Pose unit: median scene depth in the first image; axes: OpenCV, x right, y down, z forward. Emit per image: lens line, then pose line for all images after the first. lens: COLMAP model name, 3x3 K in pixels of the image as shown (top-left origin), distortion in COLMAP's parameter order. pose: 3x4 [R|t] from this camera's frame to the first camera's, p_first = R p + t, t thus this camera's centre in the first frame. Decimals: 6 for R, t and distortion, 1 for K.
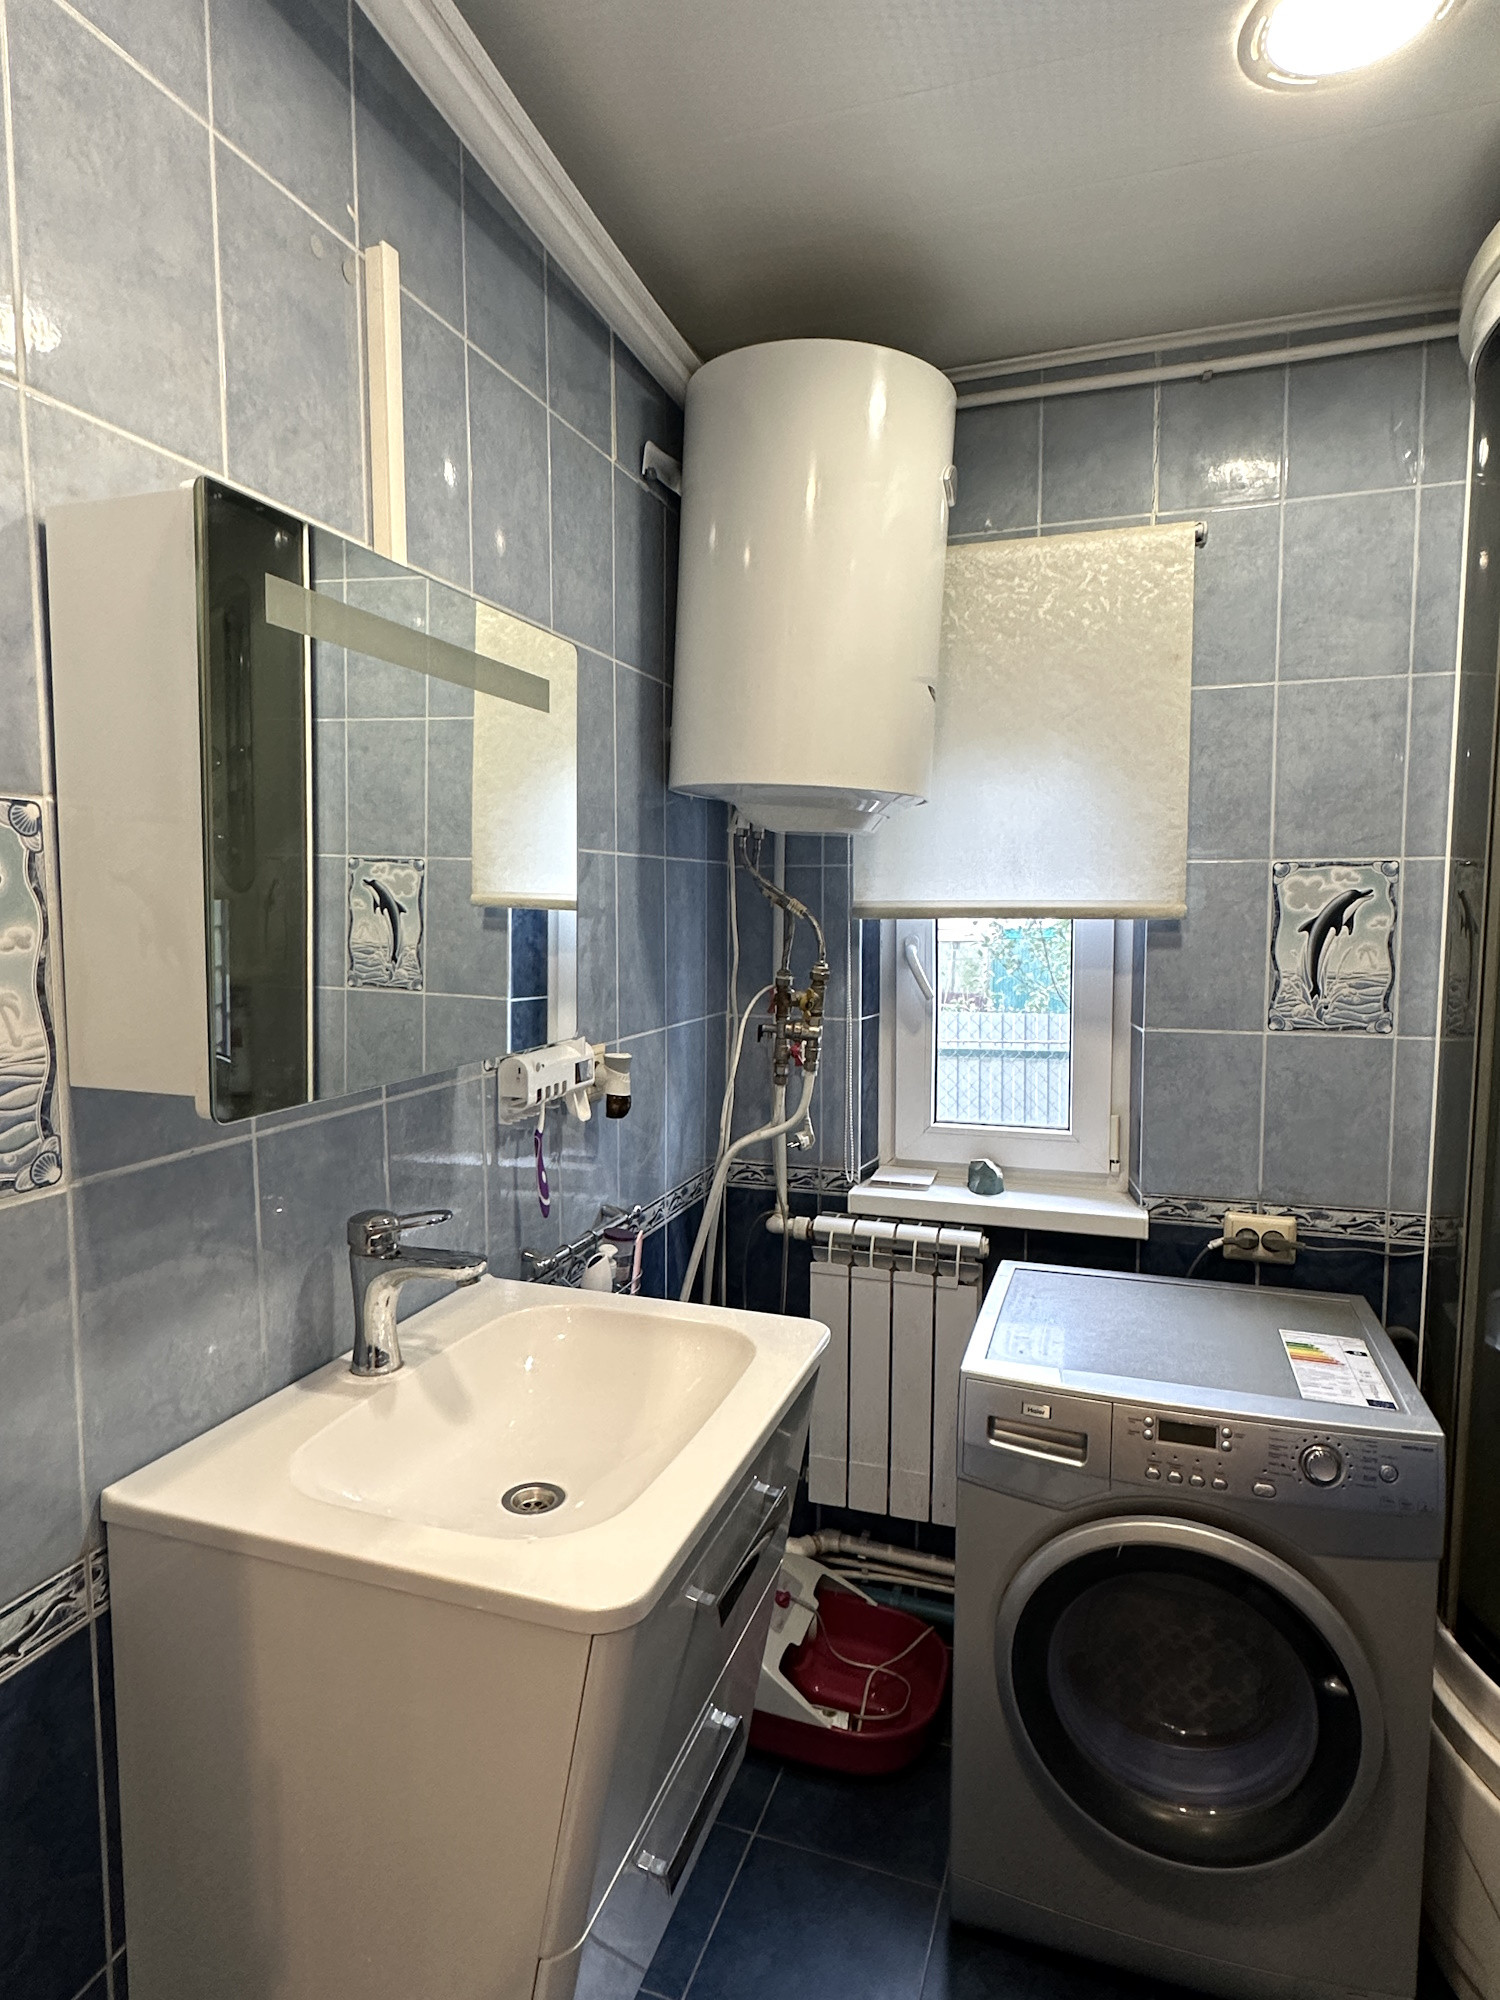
lens RADIAL K [[1103.8, 0, 750.3], [0, 1103.8, 997.3], [0, 0, 1]] dist [-0.000020, -0.000784]
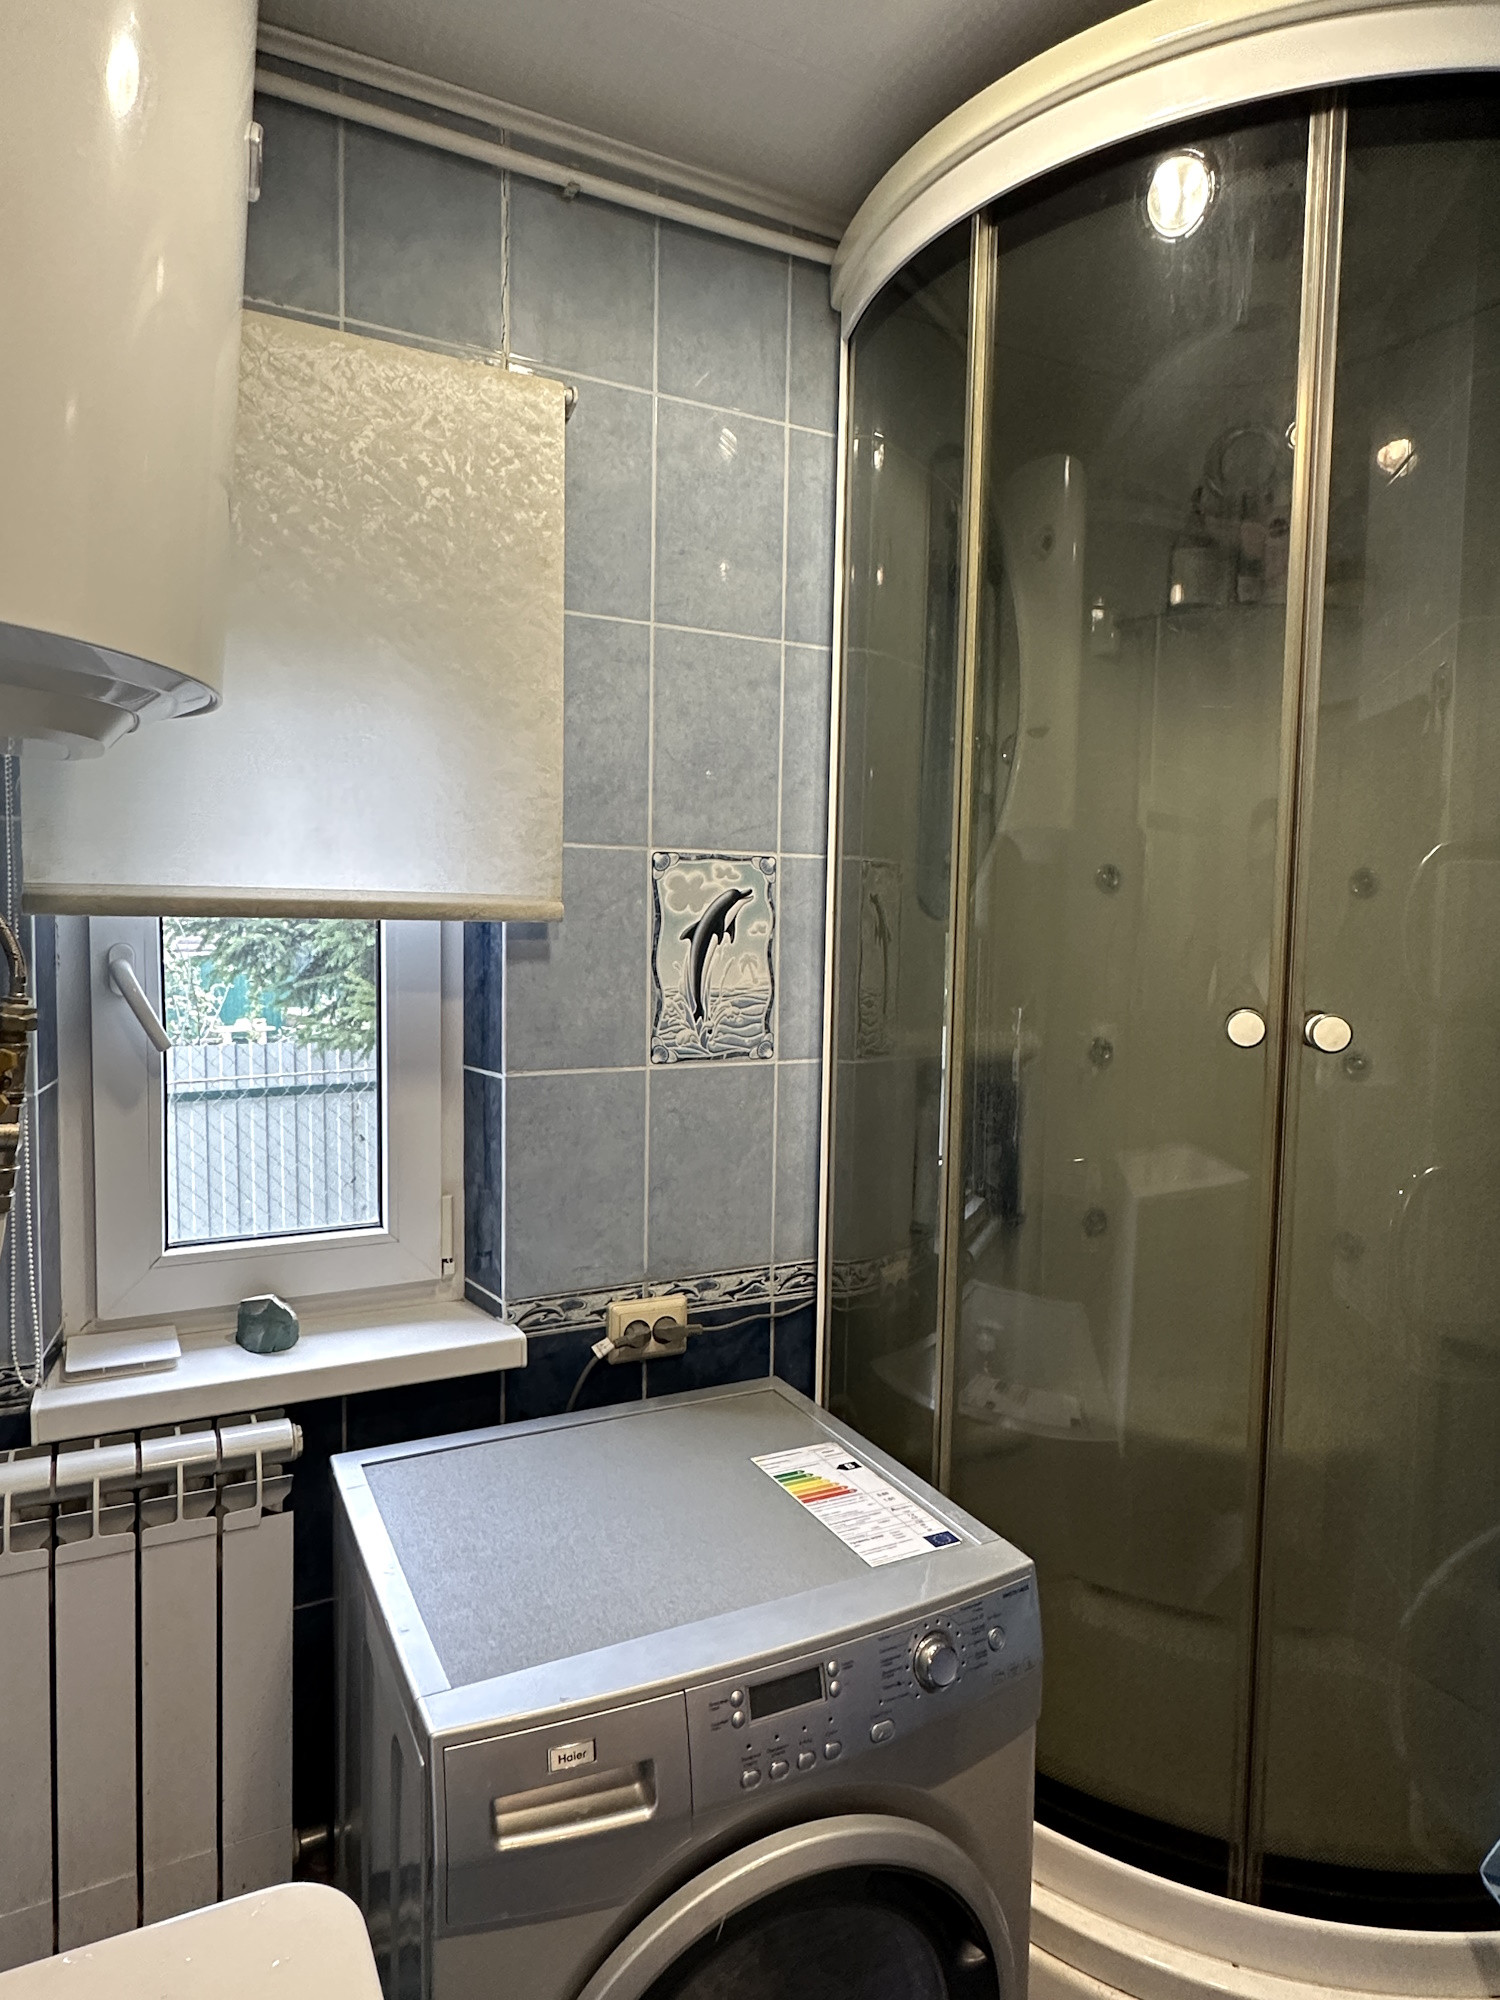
lens RADIAL K [[1179.1, 0, 744.8], [0, 1179.1, 994.2], [0, 0, 1]] dist [0.003252, -0.001879]
pose [[0.704628, -0.030196, 0.708934, -0.080485], [0.041215, 0.999149, 0.001593, -0.018950], [-0.708379, 0.028096, 0.705273, 0.361583]]
